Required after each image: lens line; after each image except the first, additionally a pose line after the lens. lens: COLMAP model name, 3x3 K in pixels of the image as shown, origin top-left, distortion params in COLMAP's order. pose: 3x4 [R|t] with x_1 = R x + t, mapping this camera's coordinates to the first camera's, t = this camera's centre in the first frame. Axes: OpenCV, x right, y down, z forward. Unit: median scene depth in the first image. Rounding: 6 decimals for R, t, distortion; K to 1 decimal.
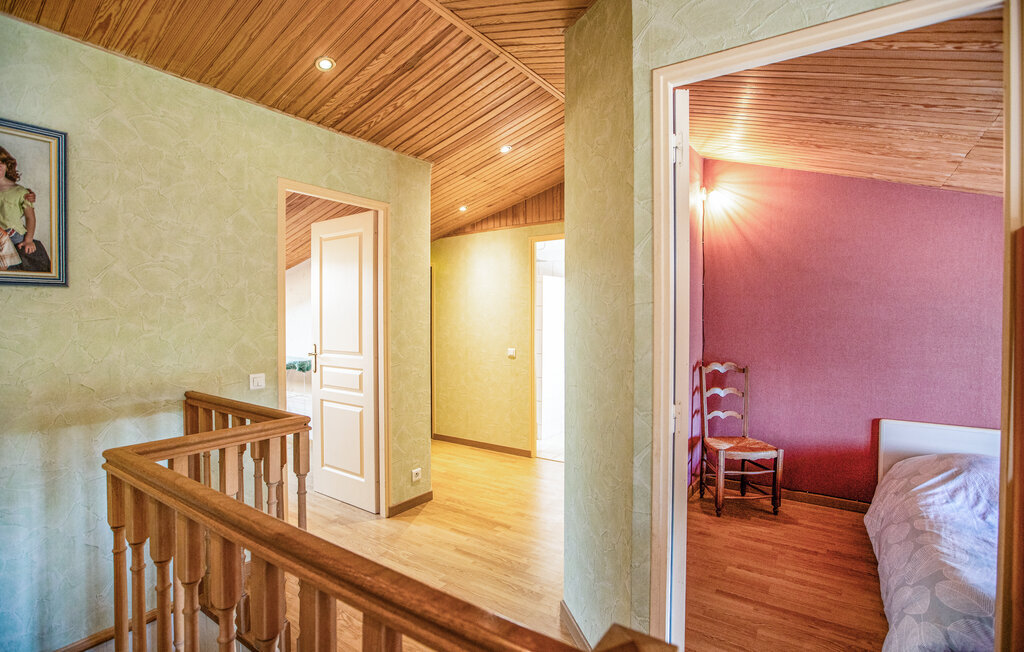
lens RADIAL K [[497.7, 0, 488.5], [0, 497.7, 323.9], [0, 0, 1]] dist [-0.002784, 0.001234]
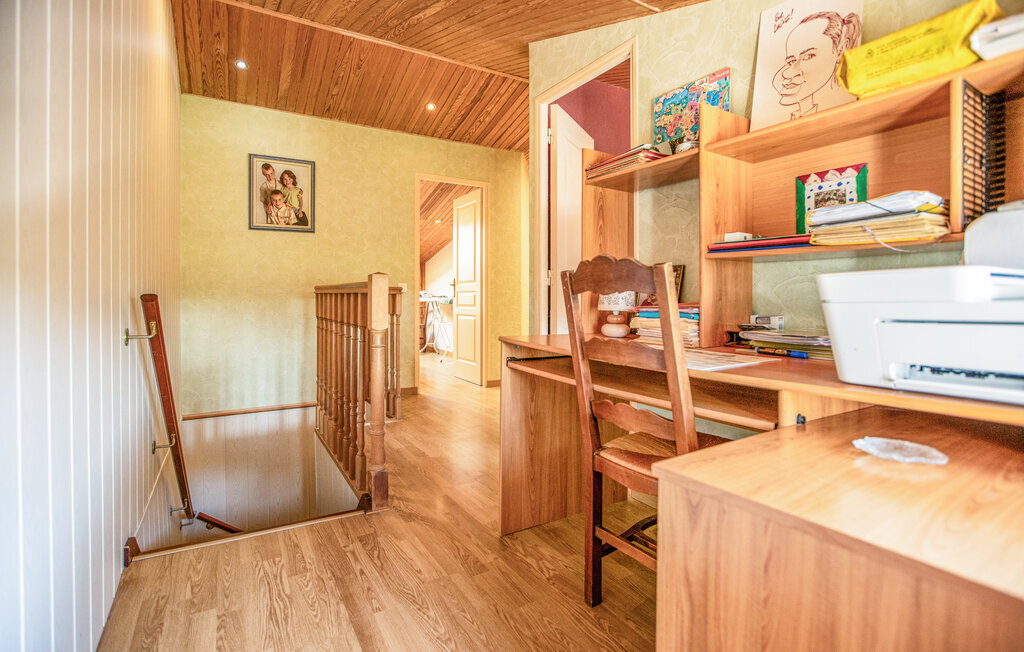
lens RADIAL K [[497.3, 0, 509.2], [0, 497.3, 299.6], [0, 0, 1]] dist [-0.009968, 0.000799]
pose [[0.922895, -0.004060, -0.385030, 0.690201], [-0.004356, 0.999770, -0.020985, 0.234919], [0.385027, 0.021044, 0.922665, -0.592023]]
